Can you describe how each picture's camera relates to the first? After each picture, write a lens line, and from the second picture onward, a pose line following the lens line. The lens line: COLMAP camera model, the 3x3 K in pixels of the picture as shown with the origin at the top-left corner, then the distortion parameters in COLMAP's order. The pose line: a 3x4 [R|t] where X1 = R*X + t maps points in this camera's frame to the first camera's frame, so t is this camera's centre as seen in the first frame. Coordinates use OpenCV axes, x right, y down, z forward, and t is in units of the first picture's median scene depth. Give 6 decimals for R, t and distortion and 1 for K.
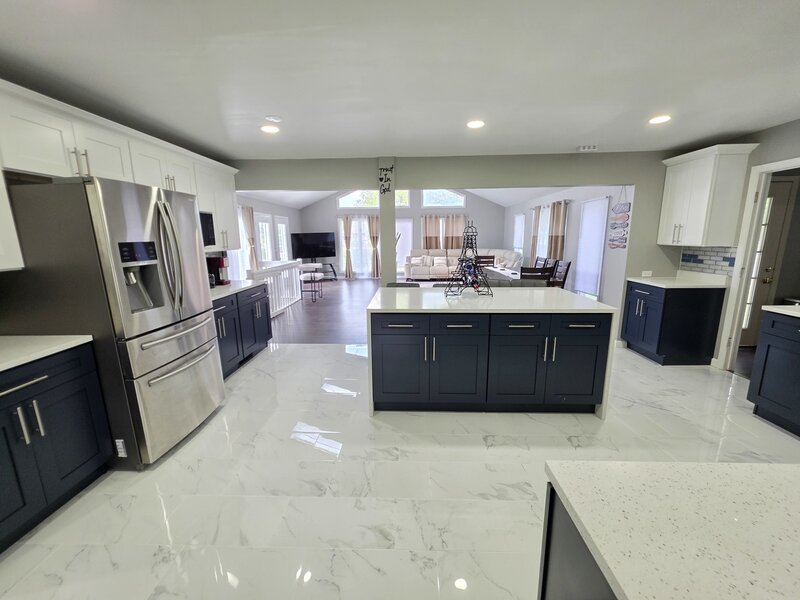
lens RADIAL K [[321.7, 0, 398.2], [0, 321.7, 296.5], [0, 0, 1]] dist [-0.003506, -0.000069]
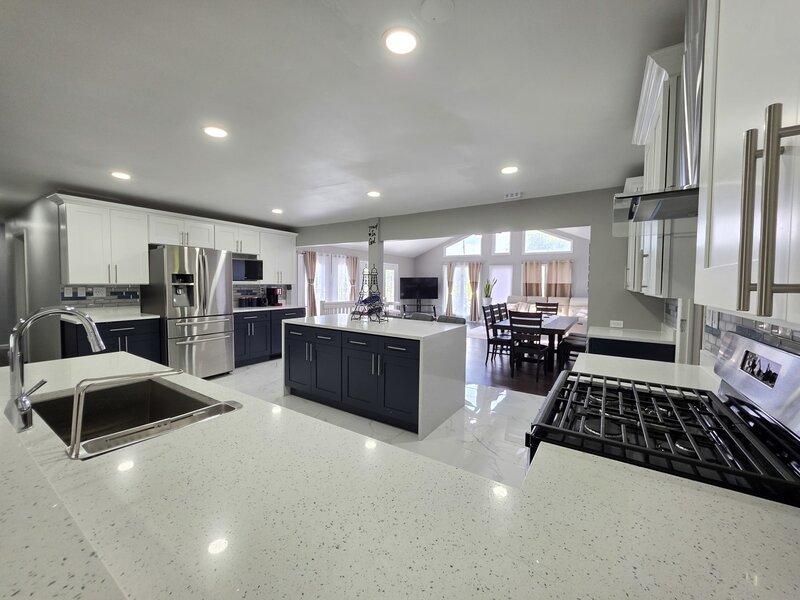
lens RADIAL K [[321.7, 0, 396.4], [0, 321.7, 298.3], [0, 0, 1]] dist [-0.003506, -0.000069]
pose [[0.852423, 0.047201, -0.520718, 0.712991], [-0.119568, 0.987124, -0.106256, 0.020872], [0.508998, 0.152836, 0.847091, -0.022146]]
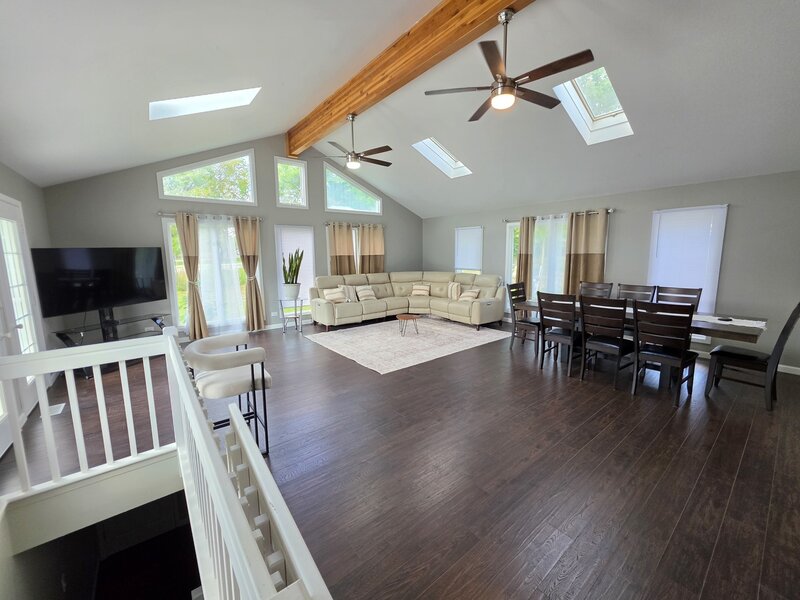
lens RADIAL K [[321.7, 0, 395.1], [0, 321.7, 299.0], [0, 0, 1]] dist [-0.003506, -0.000069]
pose [[0.764233, -0.091209, 0.638458, -0.658390], [0.121351, 0.992604, -0.003455, -0.229674], [-0.633421, 0.080118, 0.769649, 1.202146]]
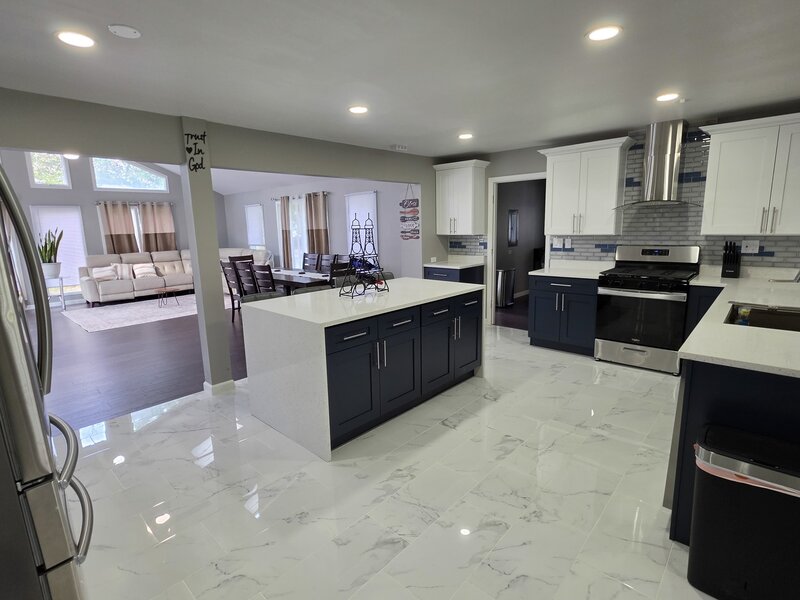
lens RADIAL K [[401.8, 0, 397.7], [0, 401.8, 296.6], [0, 0, 1]] dist [-0.001162, -0.000406]
pose [[0.652364, -0.139160, 0.745021, -0.426086], [0.157595, 0.986420, 0.046254, -0.026160], [-0.741340, 0.087237, 0.665435, 0.127870]]
